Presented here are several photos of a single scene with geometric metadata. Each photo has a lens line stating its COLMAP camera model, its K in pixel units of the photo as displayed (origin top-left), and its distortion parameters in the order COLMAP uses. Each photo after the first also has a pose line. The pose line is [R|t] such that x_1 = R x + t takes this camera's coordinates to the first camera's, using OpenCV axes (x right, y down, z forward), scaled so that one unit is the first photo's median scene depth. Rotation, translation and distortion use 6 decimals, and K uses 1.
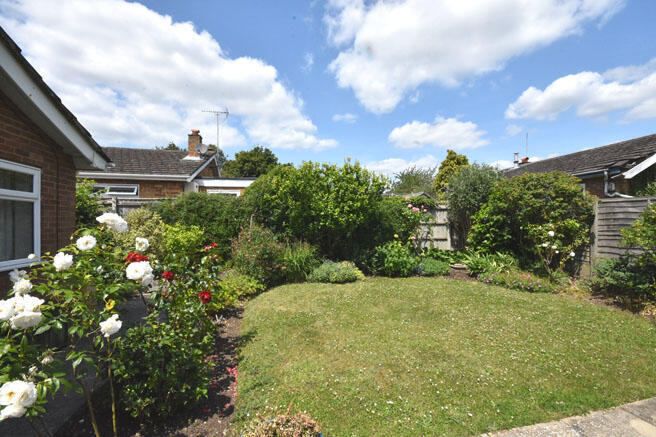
lens RADIAL K [[285.5, 0, 327.0], [0, 285.5, 222.3], [0, 0, 1]] dist [-0.005371, -0.000458]
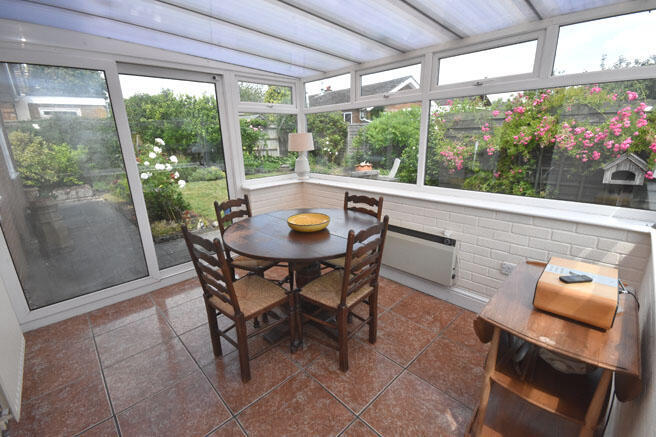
lens RADIAL K [[285.5, 0, 330.3], [0, 285.5, 217.9], [0, 0, 1]] dist [-0.005371, -0.000458]
pose [[0.843018, -0.164337, 0.512166, -0.197414], [0.018575, 0.960511, 0.277622, -0.005808], [-0.537564, -0.224527, 0.812781, -0.522541]]
